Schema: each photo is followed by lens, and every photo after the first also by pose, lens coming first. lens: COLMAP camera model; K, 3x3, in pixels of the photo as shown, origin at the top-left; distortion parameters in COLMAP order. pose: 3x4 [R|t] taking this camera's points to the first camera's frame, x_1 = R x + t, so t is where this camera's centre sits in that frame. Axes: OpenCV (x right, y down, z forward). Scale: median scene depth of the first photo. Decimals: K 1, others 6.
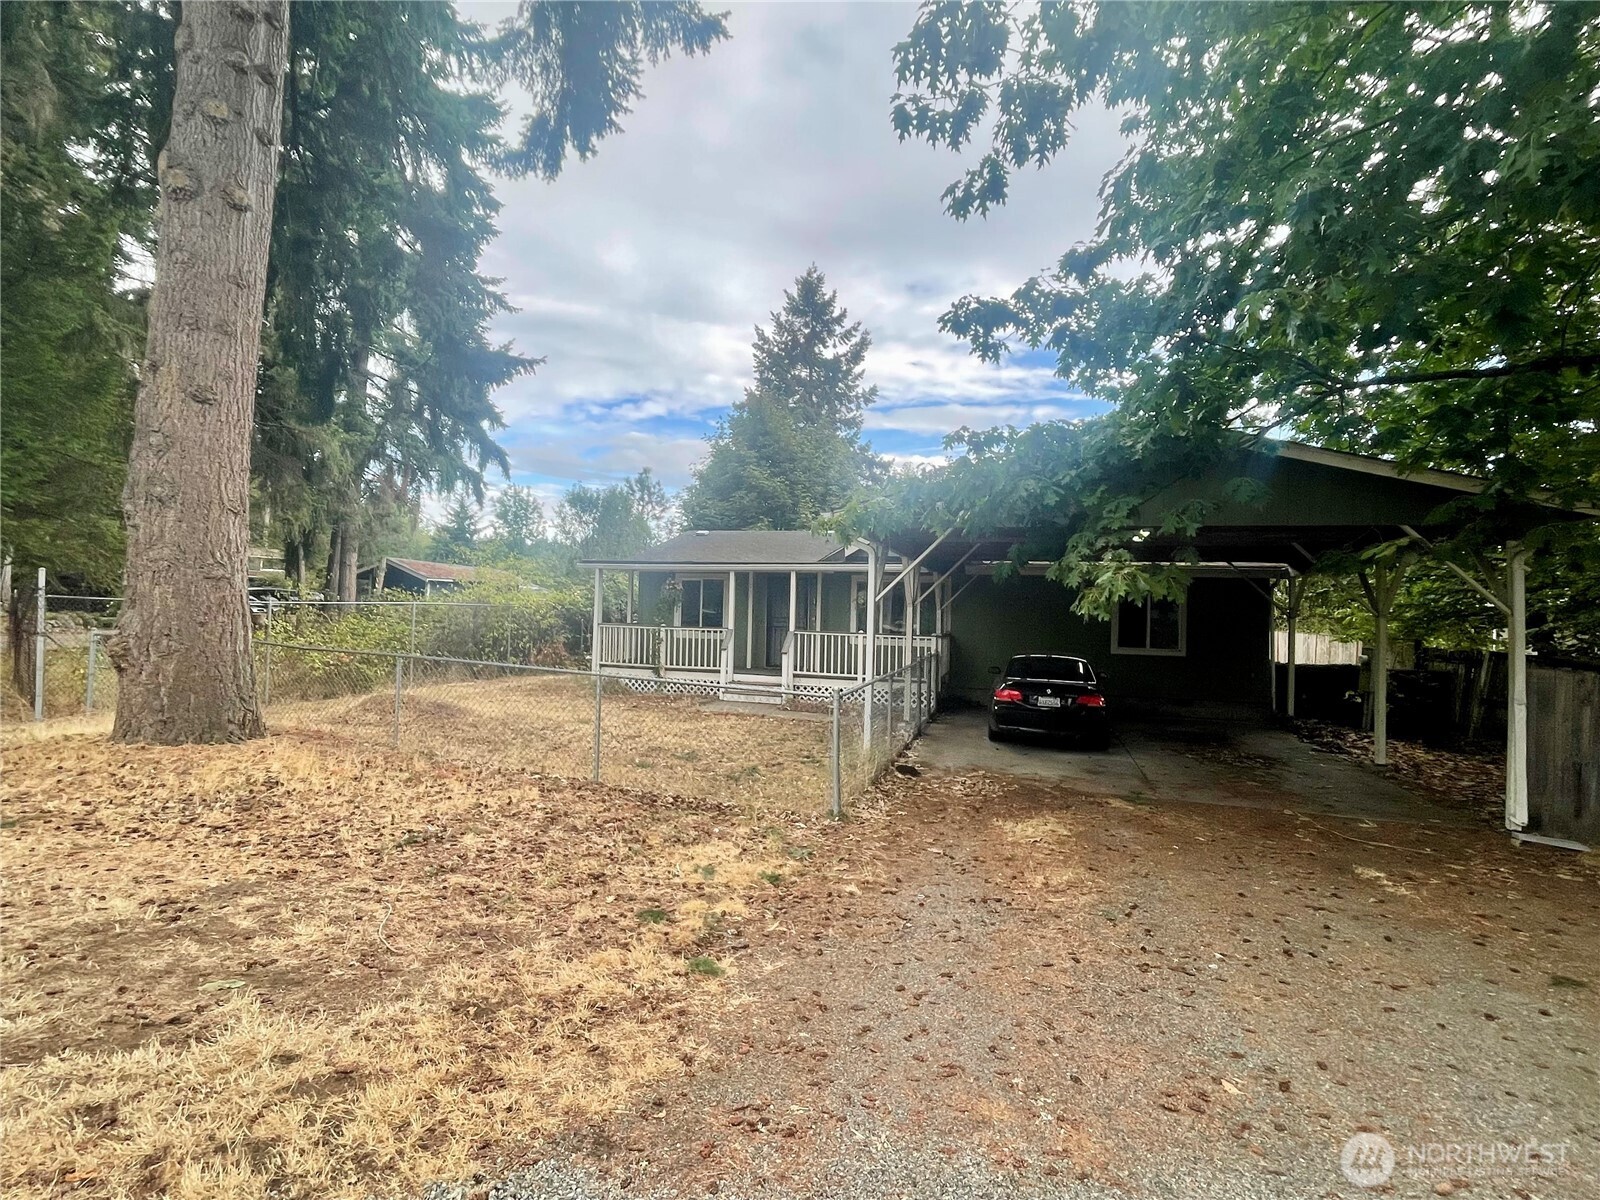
lens RADIAL K [[776.6, 0, 803.9], [0, 776.6, 600.9], [0, 0, 1]] dist [-0.008194, 0.001485]
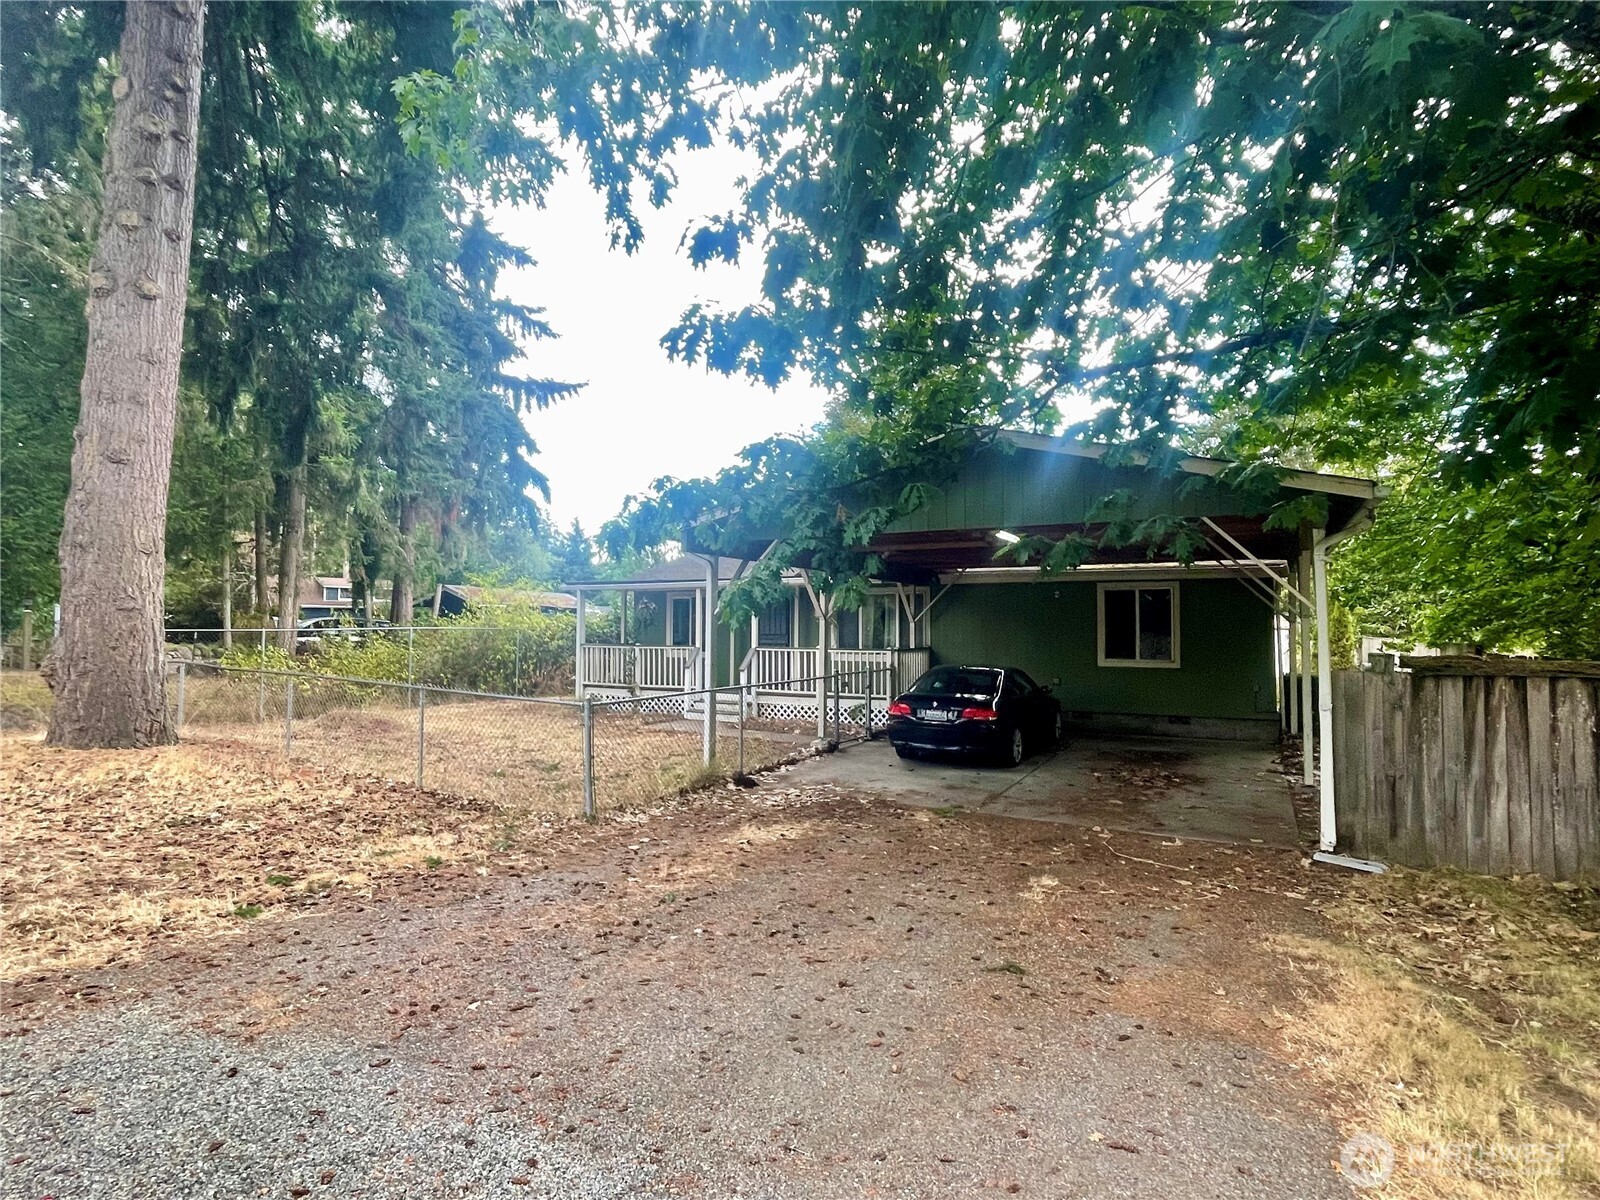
lens RADIAL K [[849.1, 0, 797.4], [0, 849.1, 598.9], [0, 0, 1]] dist [-0.008277, 0.000274]
pose [[0.982723, -0.029108, -0.182781, 0.480910], [0.024760, 0.999355, -0.026023, 0.013358], [0.183420, 0.021048, 0.982809, -0.084982]]
